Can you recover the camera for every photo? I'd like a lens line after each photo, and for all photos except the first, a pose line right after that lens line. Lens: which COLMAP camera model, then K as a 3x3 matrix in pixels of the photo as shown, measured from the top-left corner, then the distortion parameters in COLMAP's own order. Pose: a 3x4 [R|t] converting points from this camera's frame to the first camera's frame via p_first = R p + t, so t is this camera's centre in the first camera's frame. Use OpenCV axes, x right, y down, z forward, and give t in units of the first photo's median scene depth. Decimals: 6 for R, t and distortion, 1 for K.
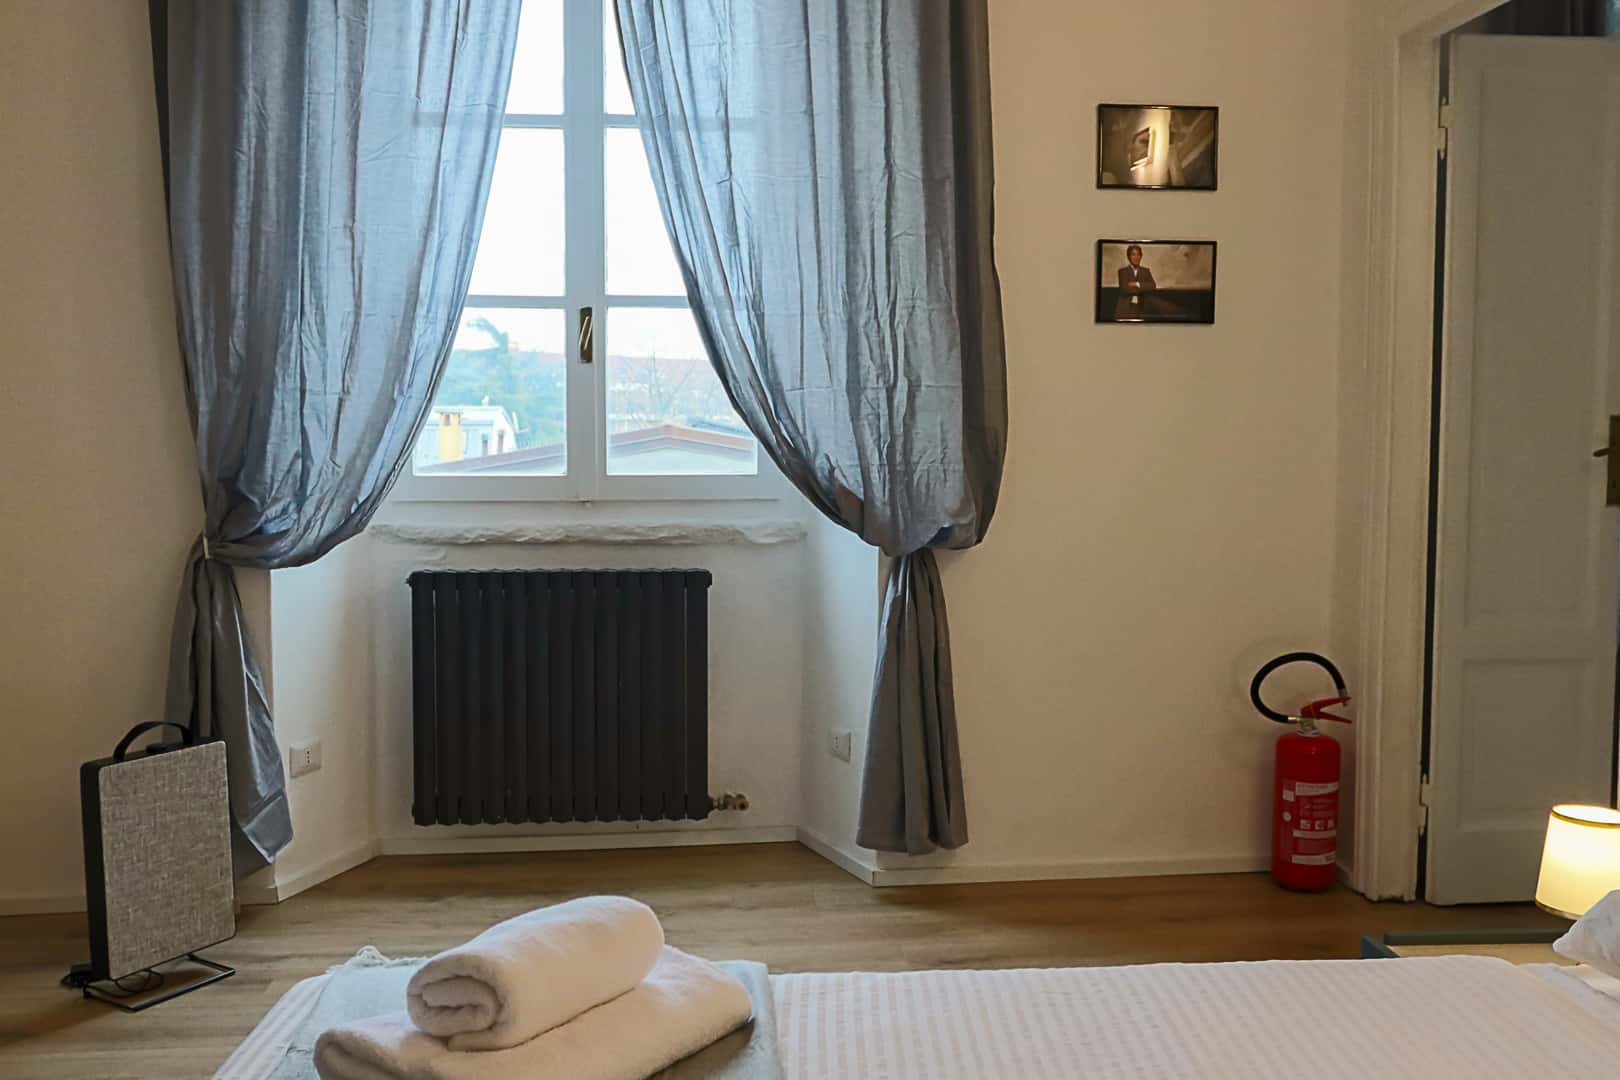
lens RADIAL K [[1406.7, 0, 812.1], [0, 1406.7, 524.1], [0, 0, 1]] dist [-0.029977, 0.012982]
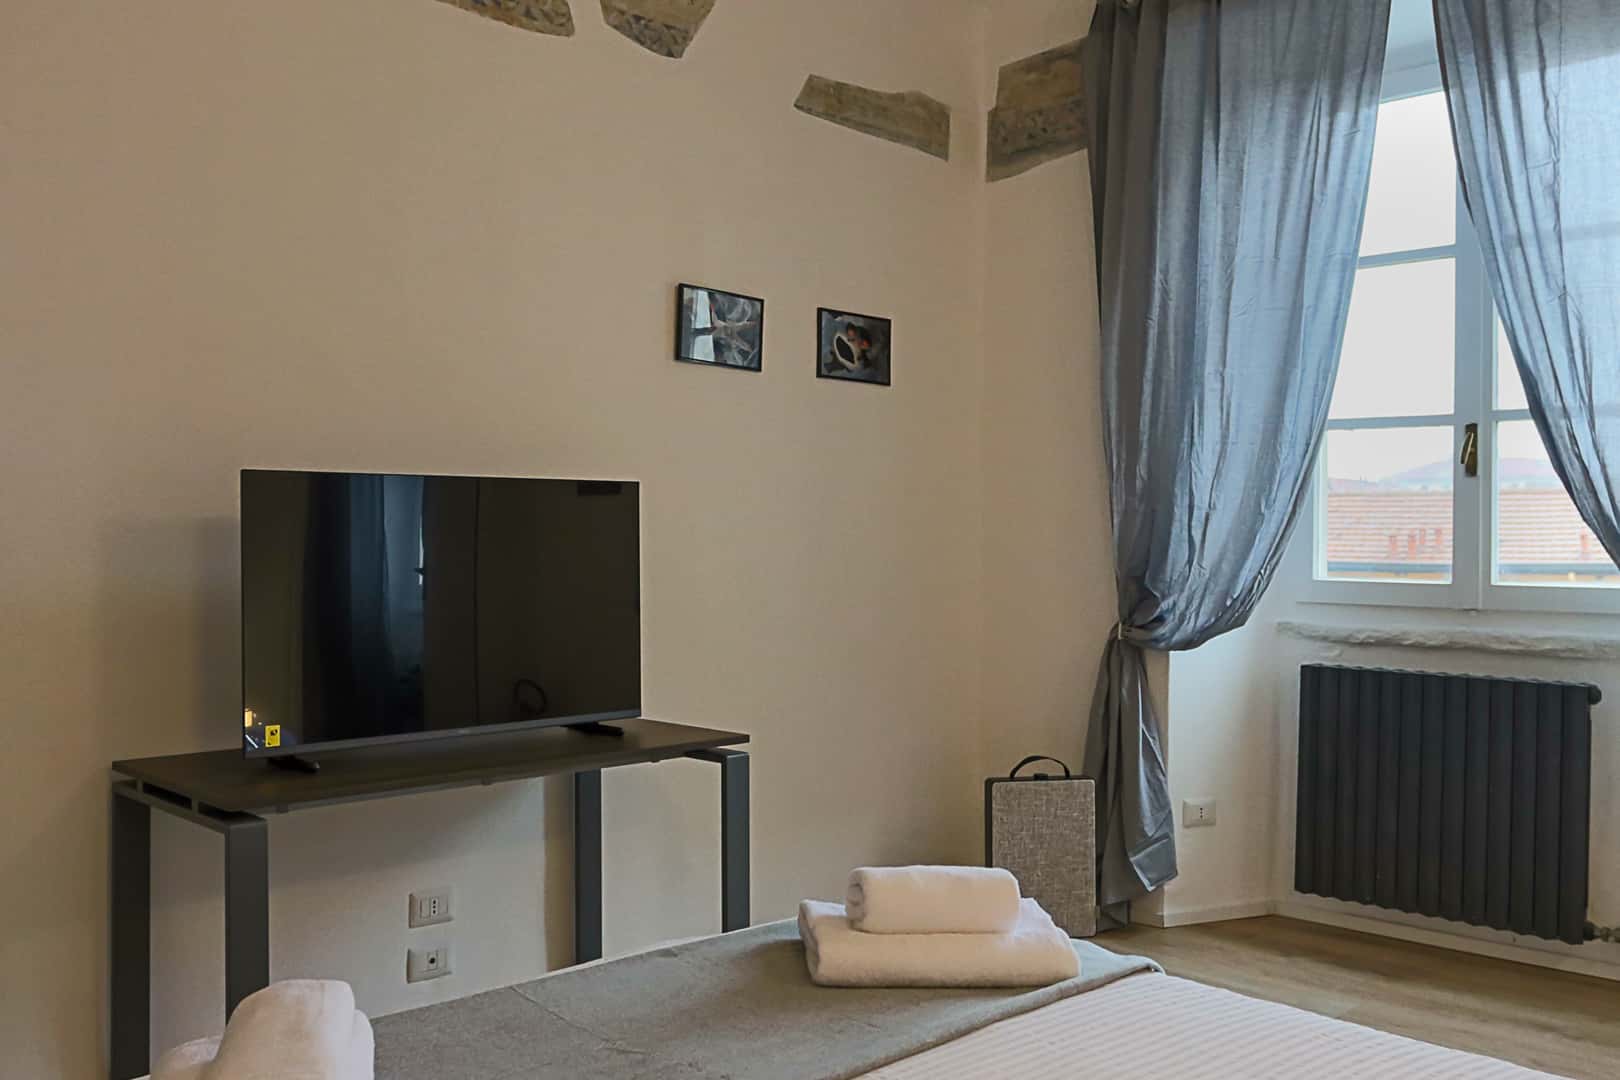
lens RADIAL K [[1406.7, 0, 812.1], [0, 1406.7, 524.1], [0, 0, 1]] dist [-0.029977, 0.012982]
pose [[0.644654, -0.001225, -0.764474, 0.351774], [-0.055386, 0.997296, -0.048303, -0.002546], [0.762466, 0.073480, 0.642843, -0.038201]]
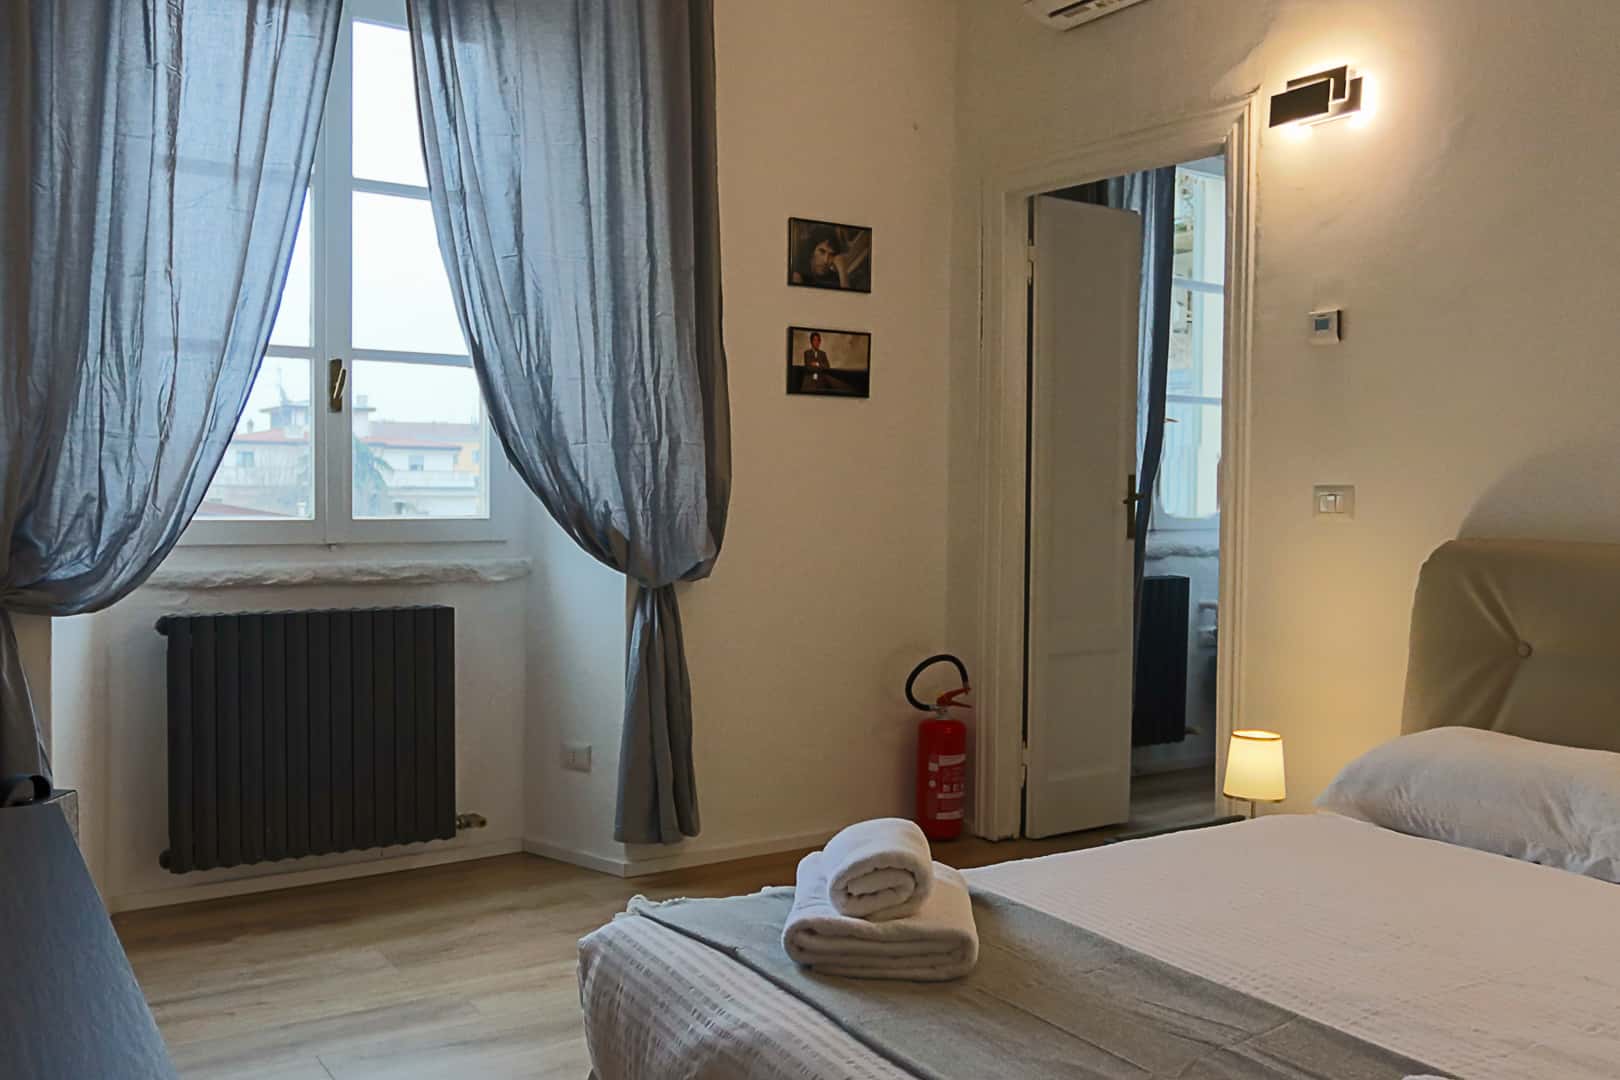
lens RADIAL K [[1390.2, 0, 809.9], [0, 1390.2, 522.2], [0, 0, 1]] dist [-0.053021, 0.076886]
pose [[0.883204, -0.002964, 0.468980, -0.369880], [0.019142, 0.999375, -0.029733, 0.005390], [-0.468598, 0.035237, 0.882708, -0.080368]]
